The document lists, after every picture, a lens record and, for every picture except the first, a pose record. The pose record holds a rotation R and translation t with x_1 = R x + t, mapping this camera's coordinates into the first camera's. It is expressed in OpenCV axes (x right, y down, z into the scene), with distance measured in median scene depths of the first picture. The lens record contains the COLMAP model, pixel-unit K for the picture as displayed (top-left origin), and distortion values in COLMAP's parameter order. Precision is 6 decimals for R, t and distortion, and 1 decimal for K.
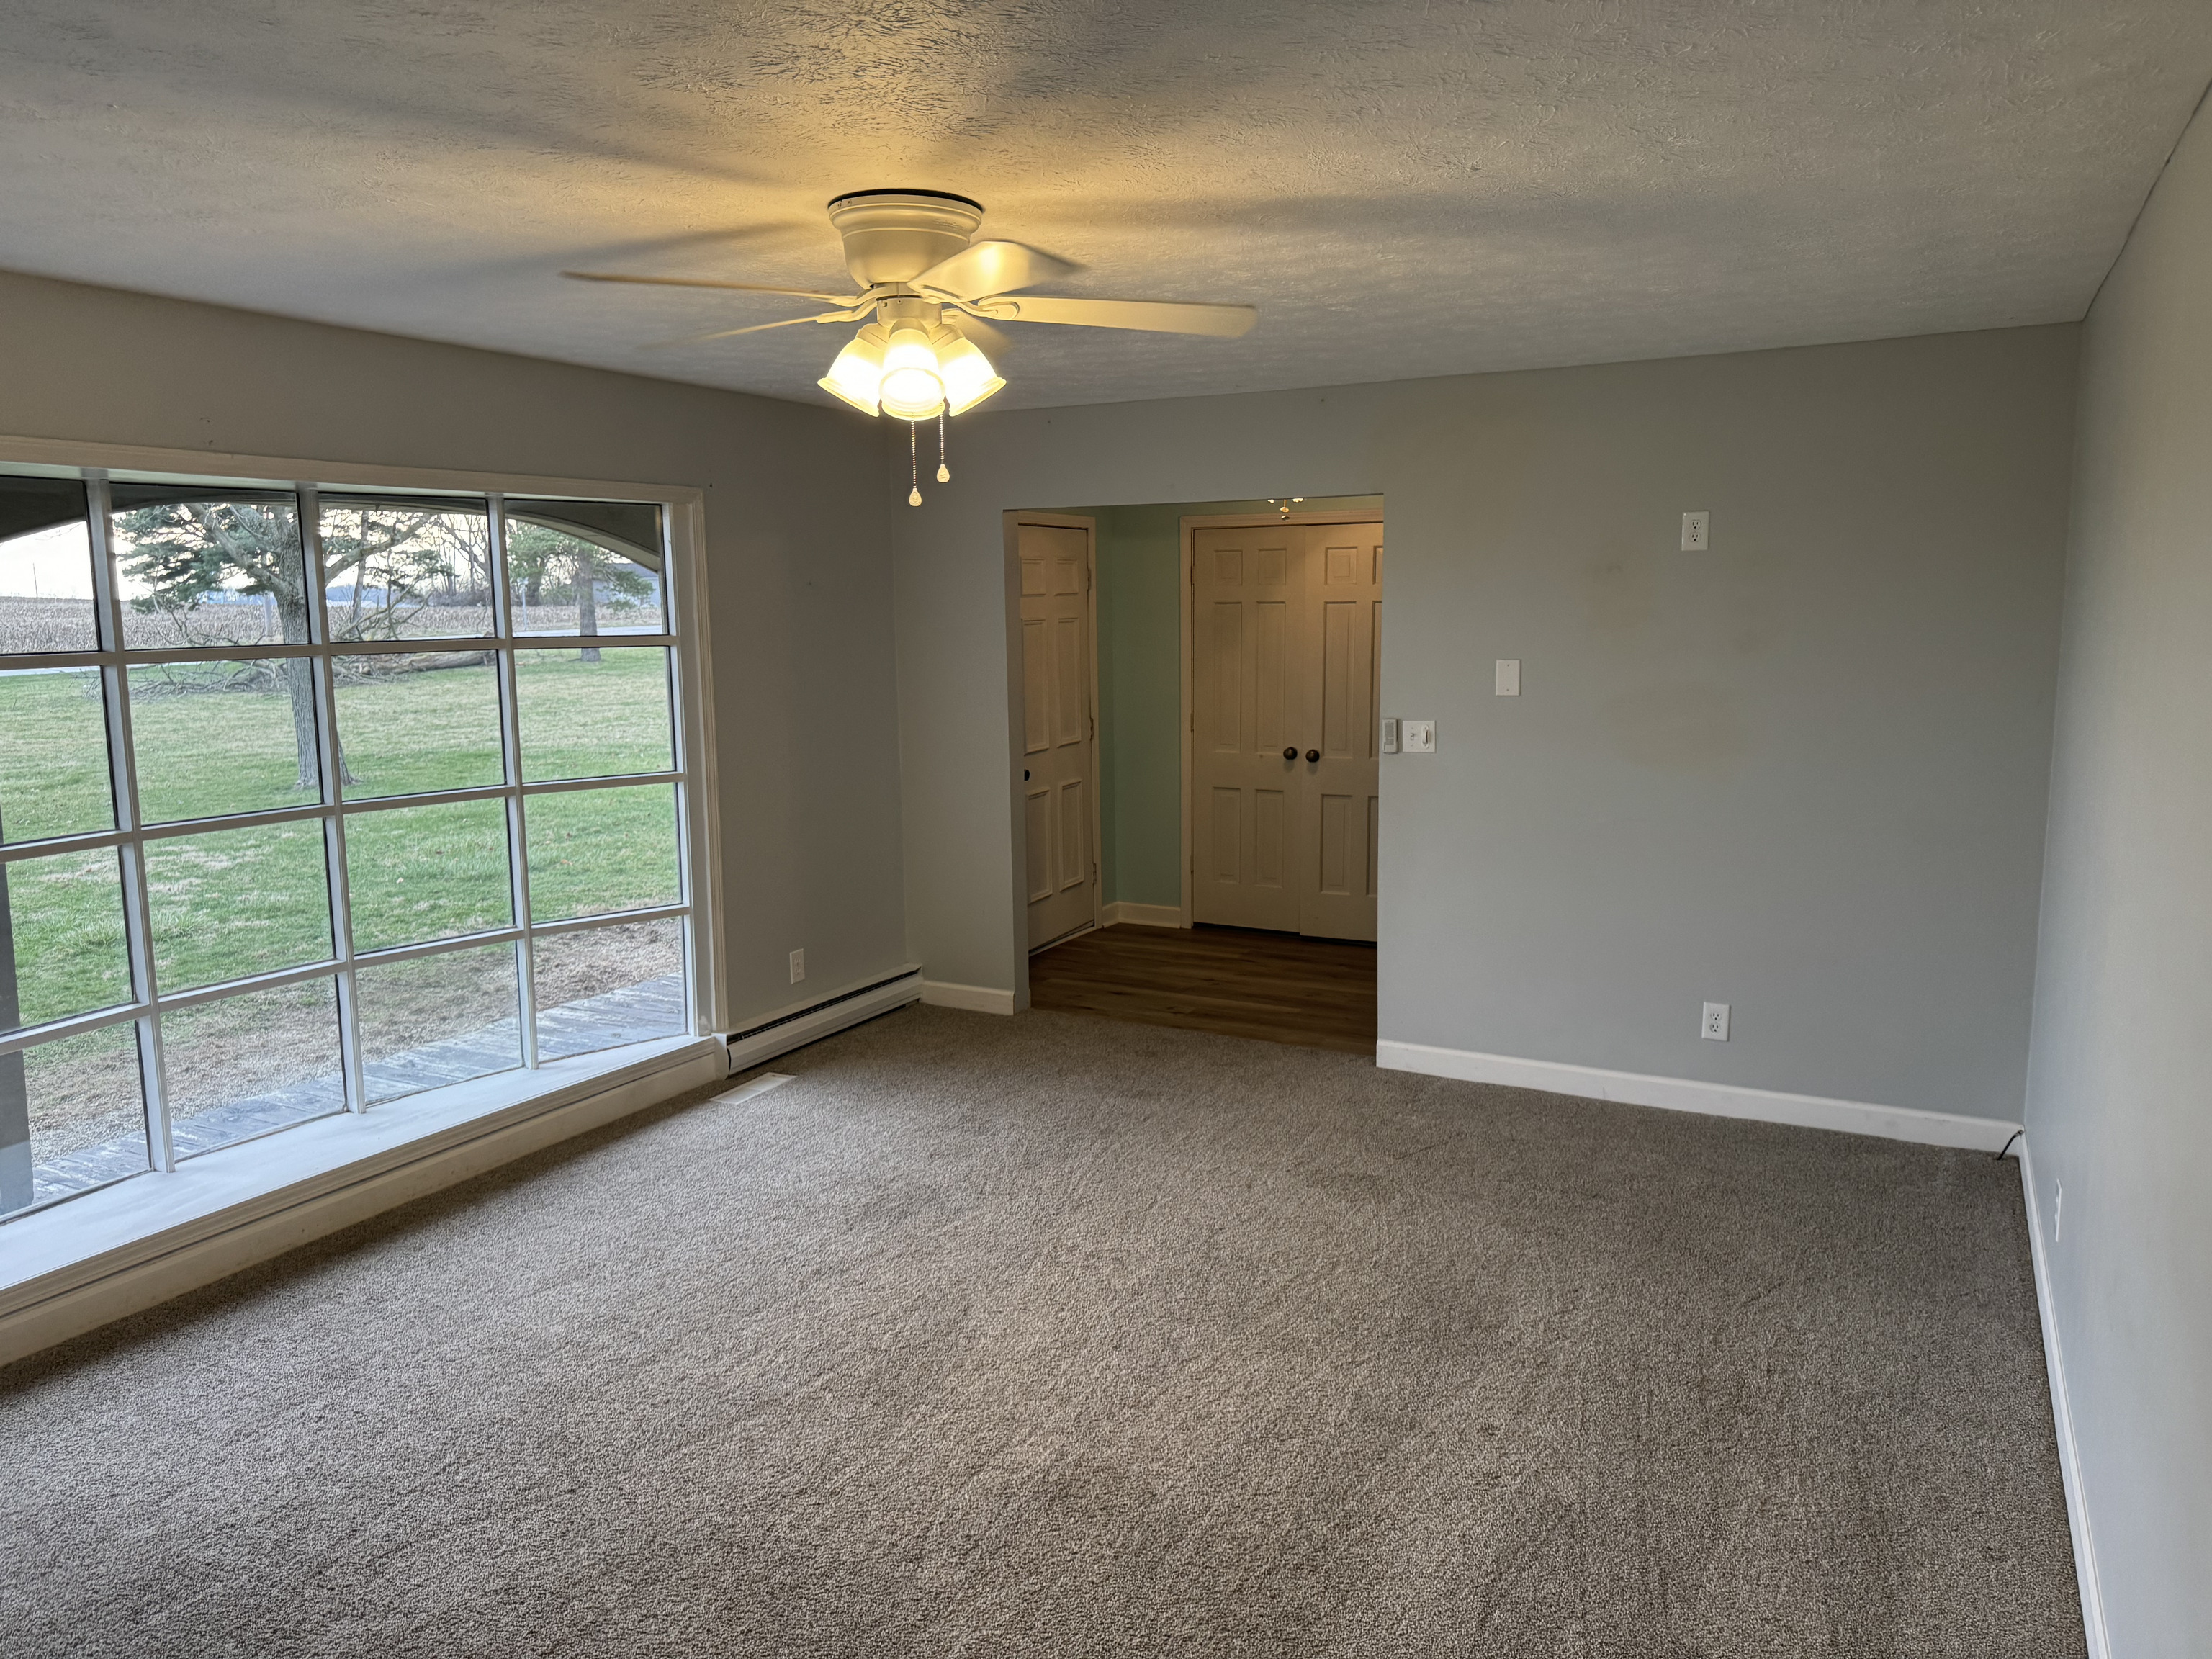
lens RADIAL K [[1532.5, 0, 1106.0], [0, 1532.5, 829.5], [0, 0, 1]] dist [-0.002161, -0.000297]
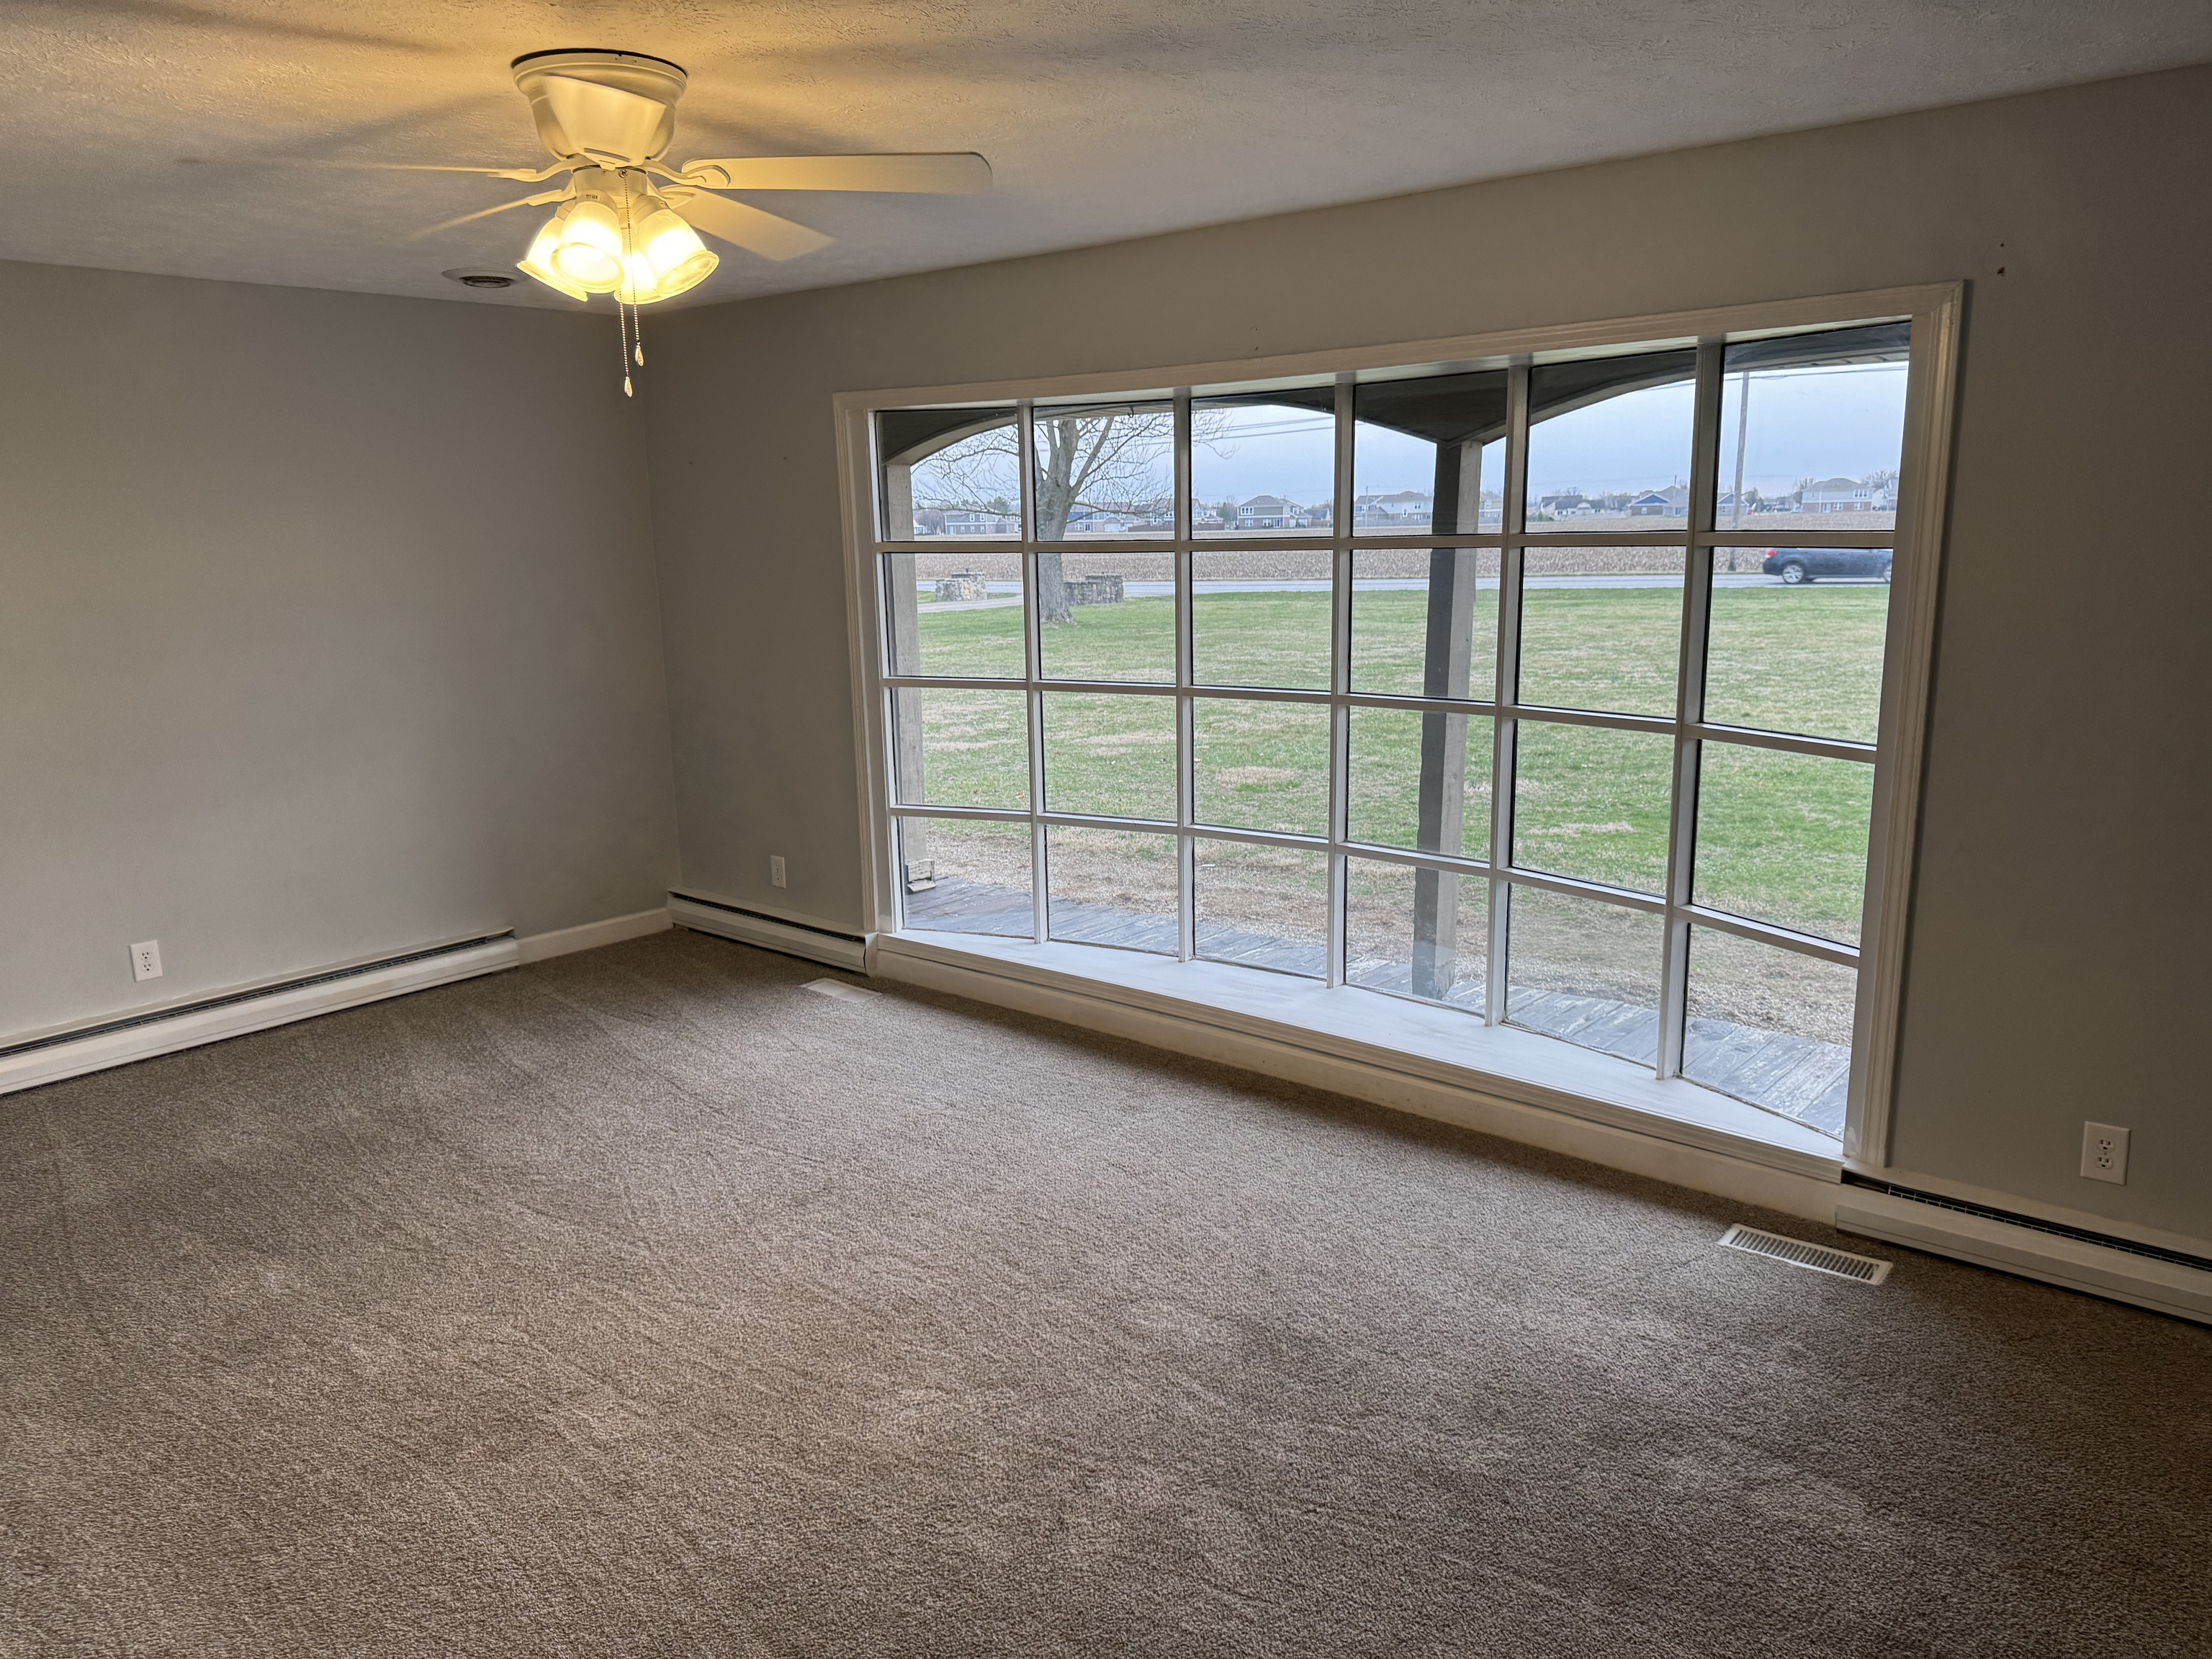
lens RADIAL K [[1532.5, 0, 1106.0], [0, 1532.5, 829.5], [0, 0, 1]] dist [-0.002161, -0.000297]
pose [[-0.224497, 0.202807, -0.953137, 0.547846], [-0.127715, 0.963543, 0.235103, -0.154234], [0.966069, 0.174510, -0.190411, 1.085872]]
